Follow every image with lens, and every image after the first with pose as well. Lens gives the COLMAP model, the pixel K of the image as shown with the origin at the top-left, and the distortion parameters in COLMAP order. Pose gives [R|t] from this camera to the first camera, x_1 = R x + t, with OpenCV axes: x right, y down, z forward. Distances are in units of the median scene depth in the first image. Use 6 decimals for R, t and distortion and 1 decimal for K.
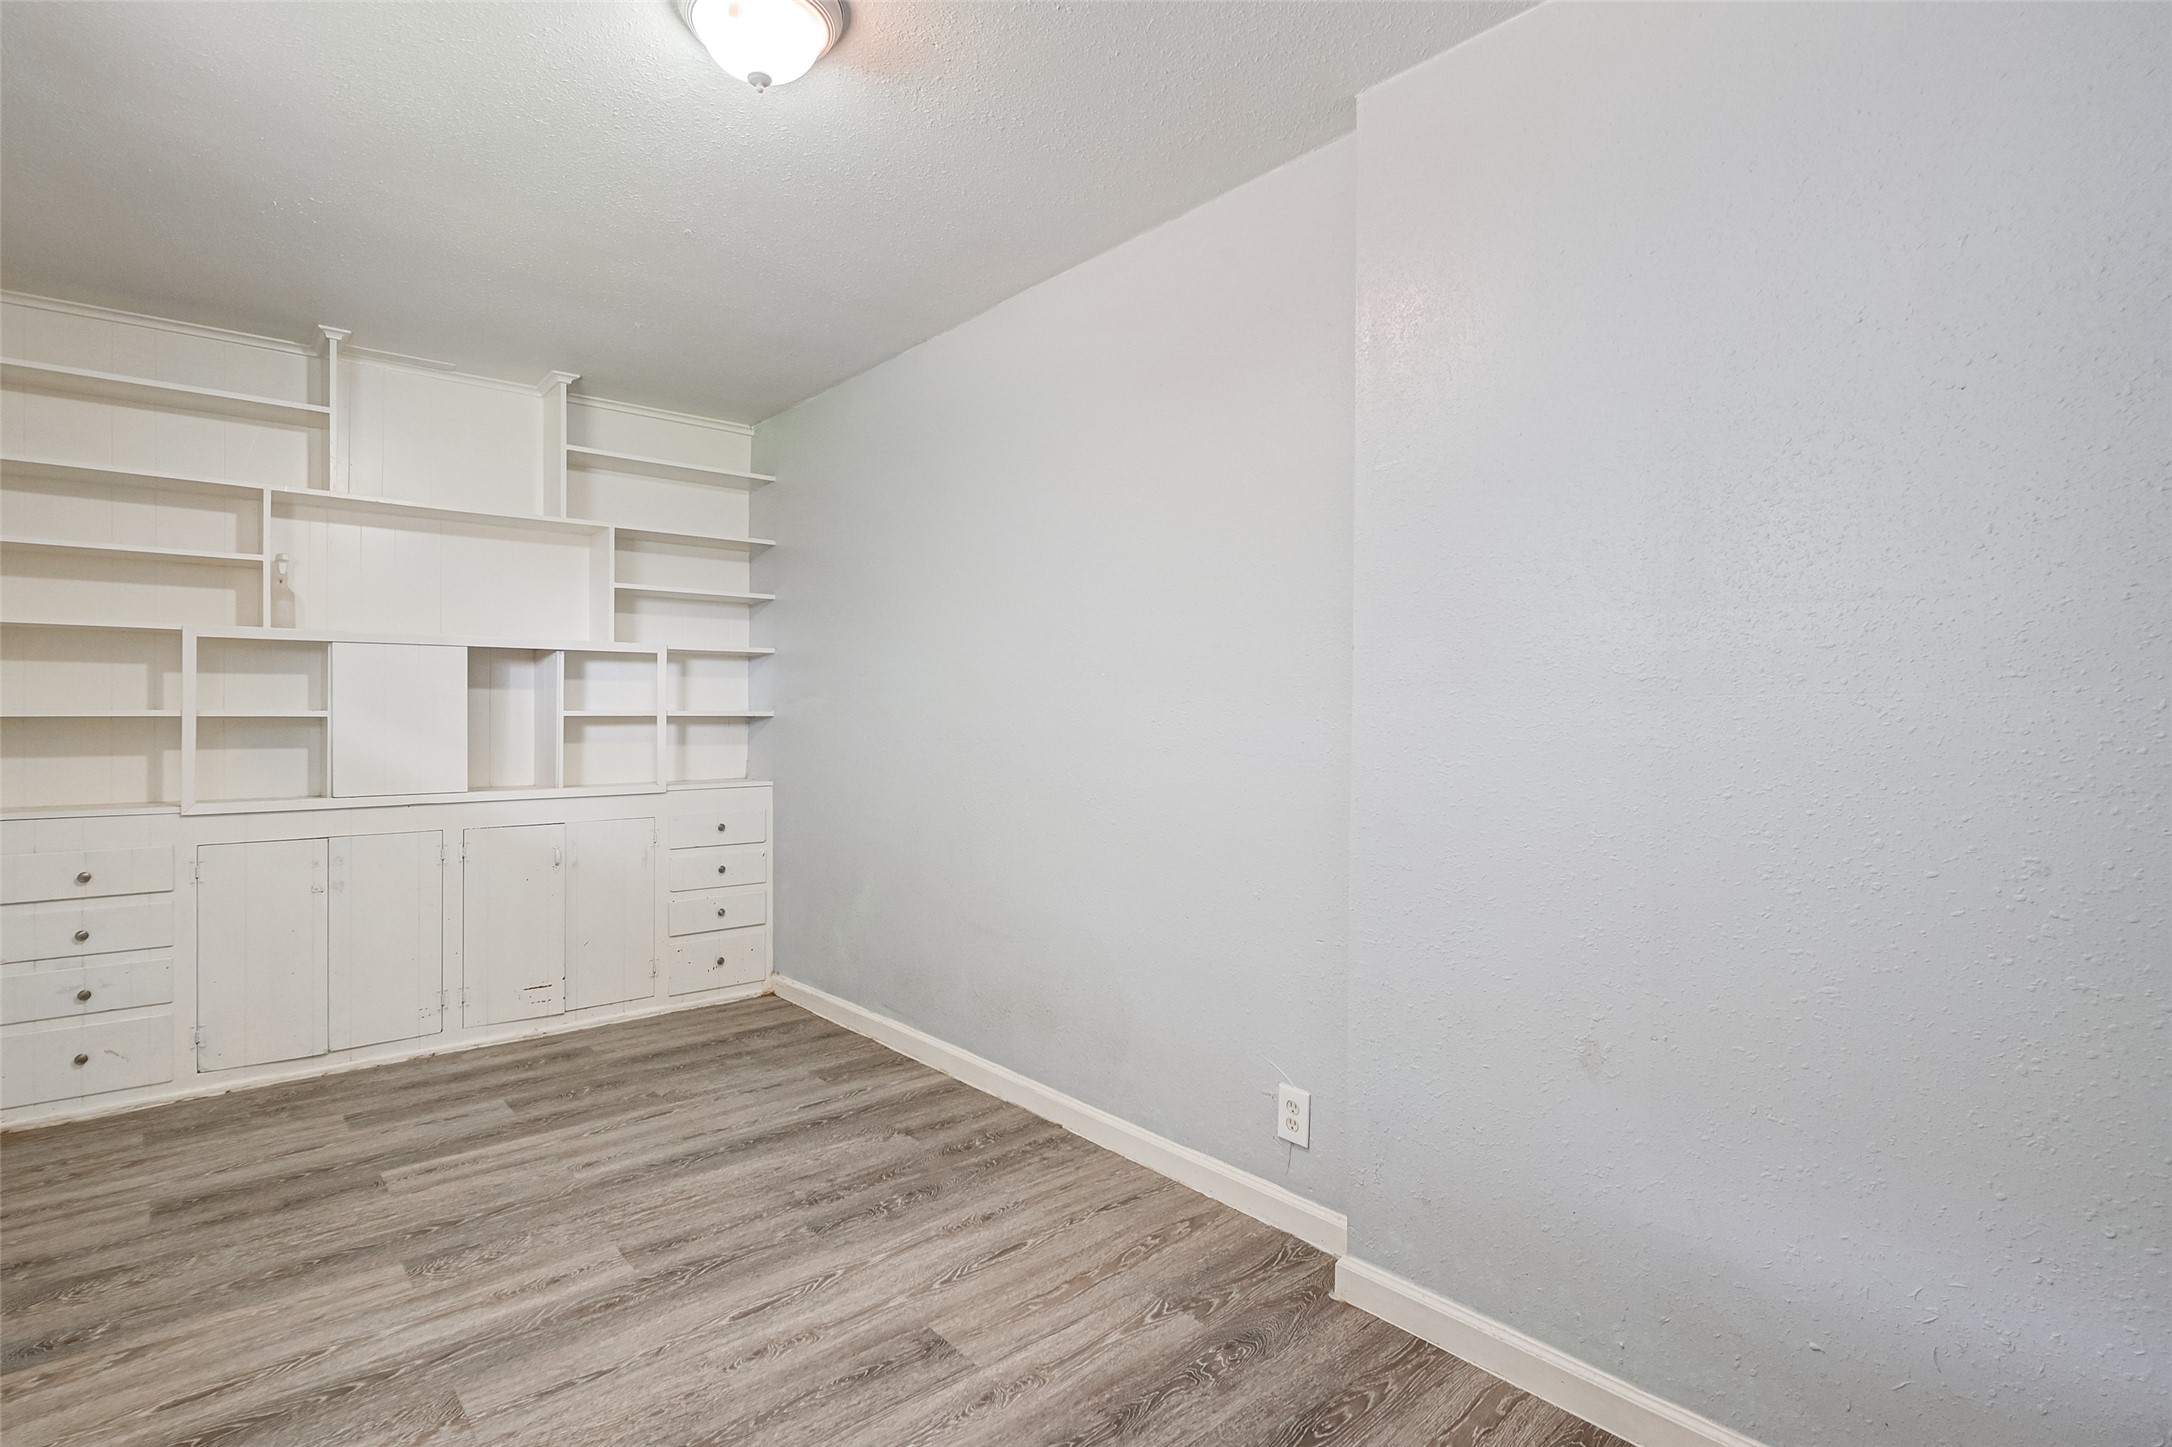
lens RADIAL K [[1027.8, 0, 1081.8], [0, 1027.8, 731.6], [0, 0, 1]] dist [-0.003623, 0.000858]
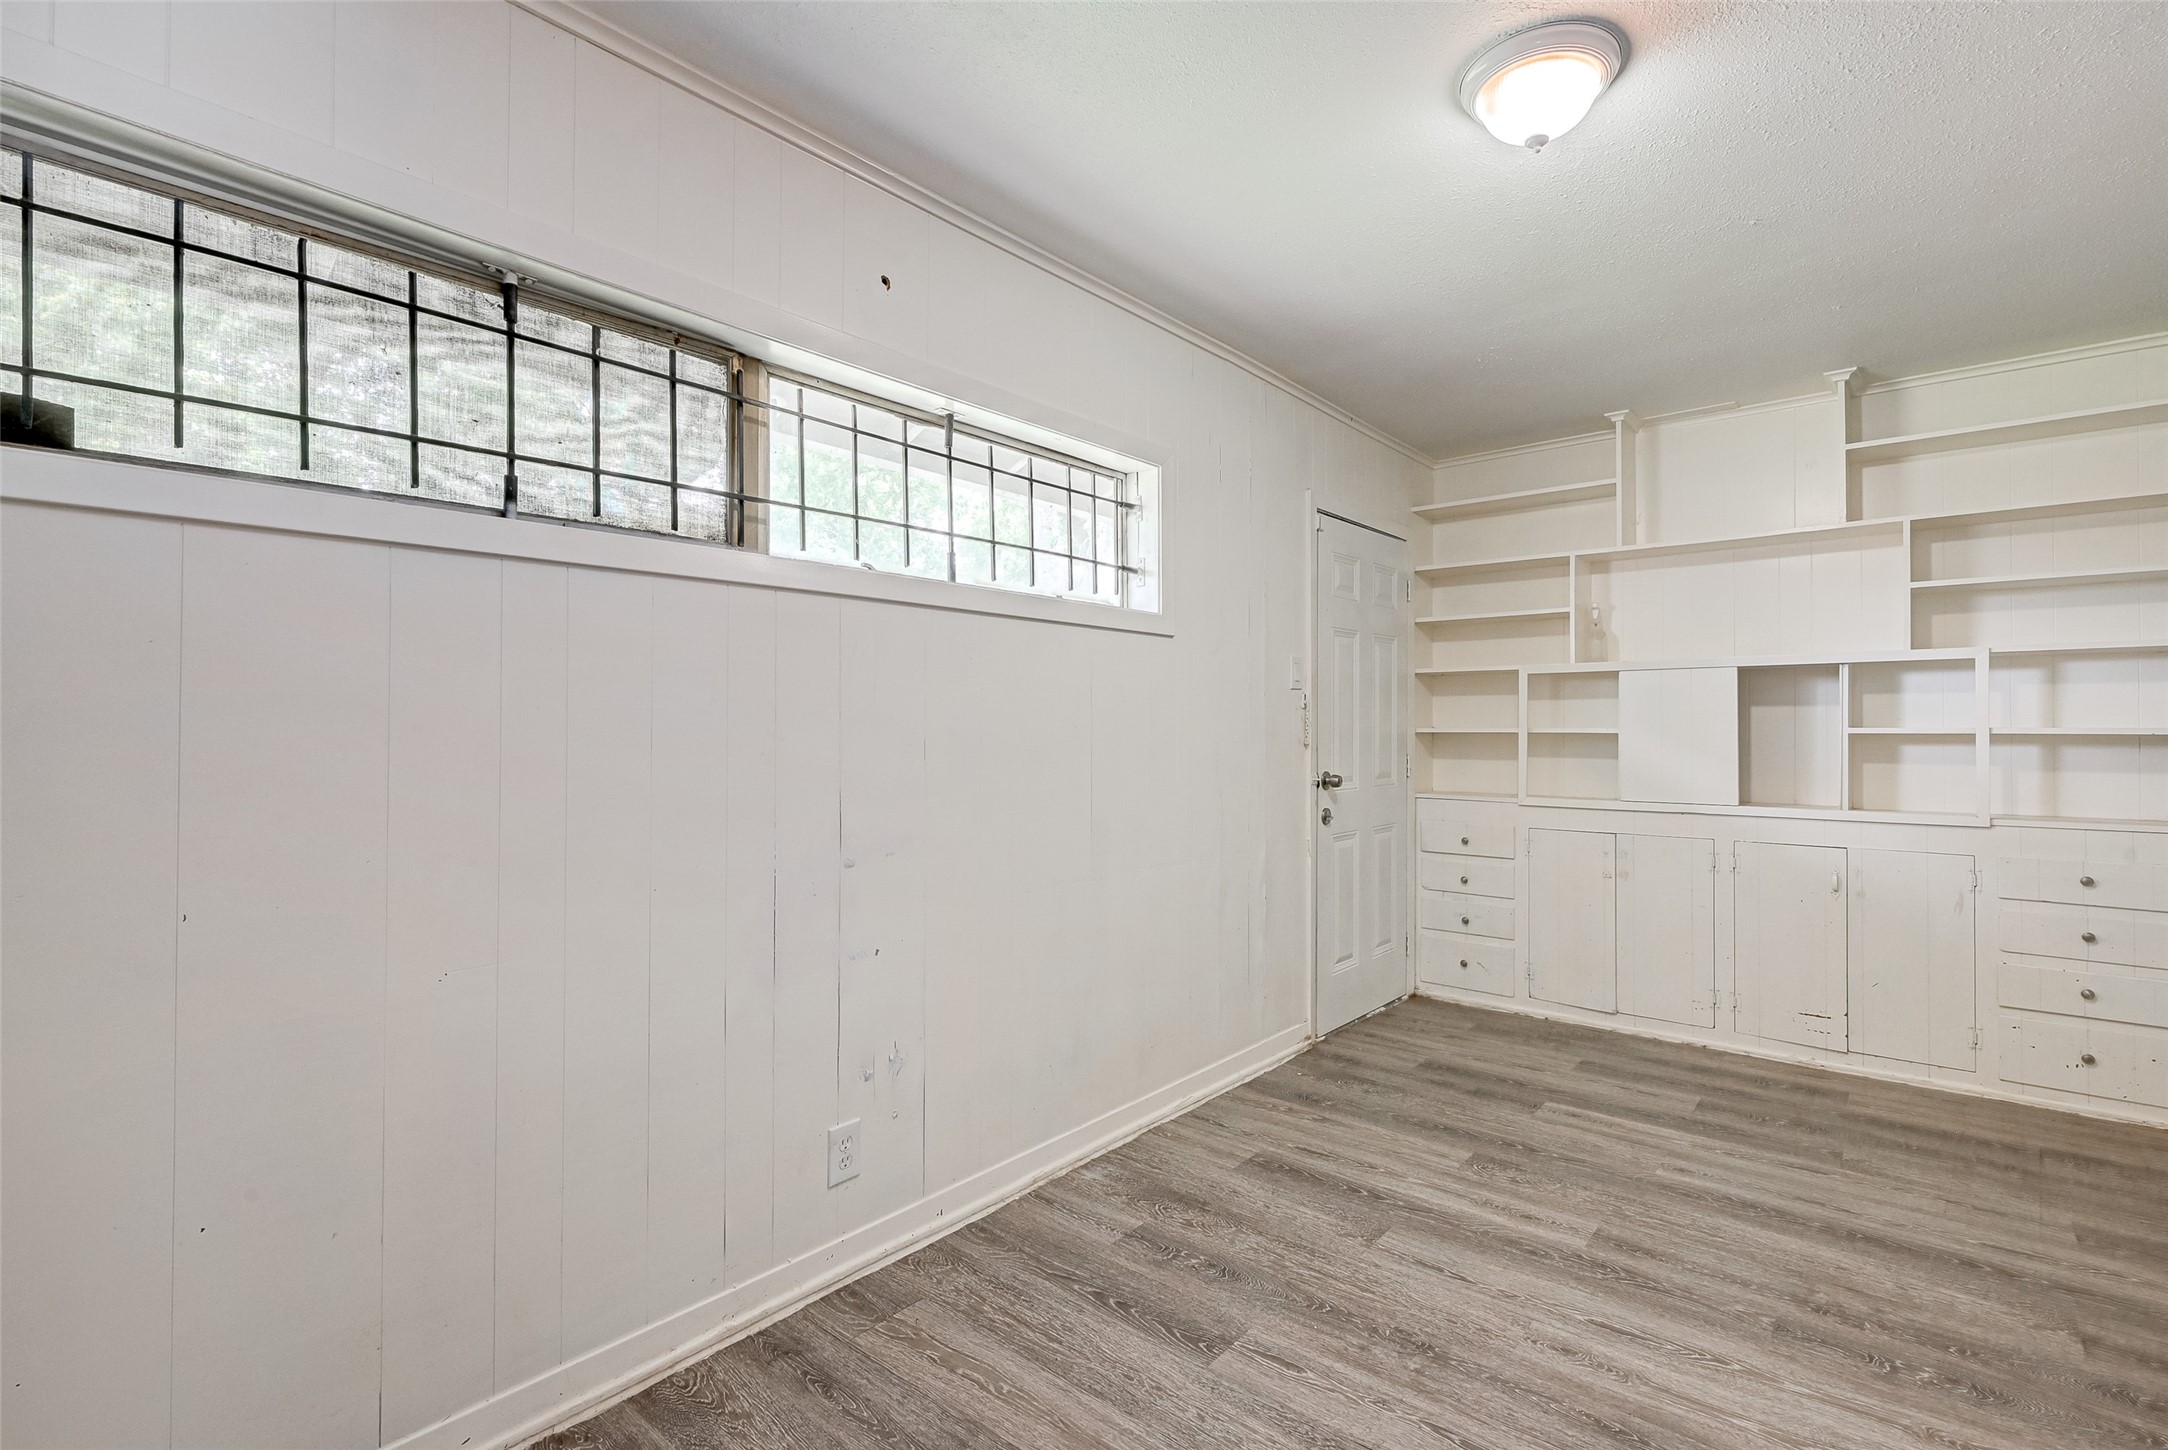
lens RADIAL K [[1004.9, 0, 1081.4], [0, 1004.9, 721.2], [0, 0, 1]] dist [-0.000072, -0.000472]
pose [[0.165205, -0.007972, -0.986227, 0.358737], [-0.018800, 0.999760, -0.011230, -0.003917], [0.986080, 0.020396, 0.165015, 0.201397]]
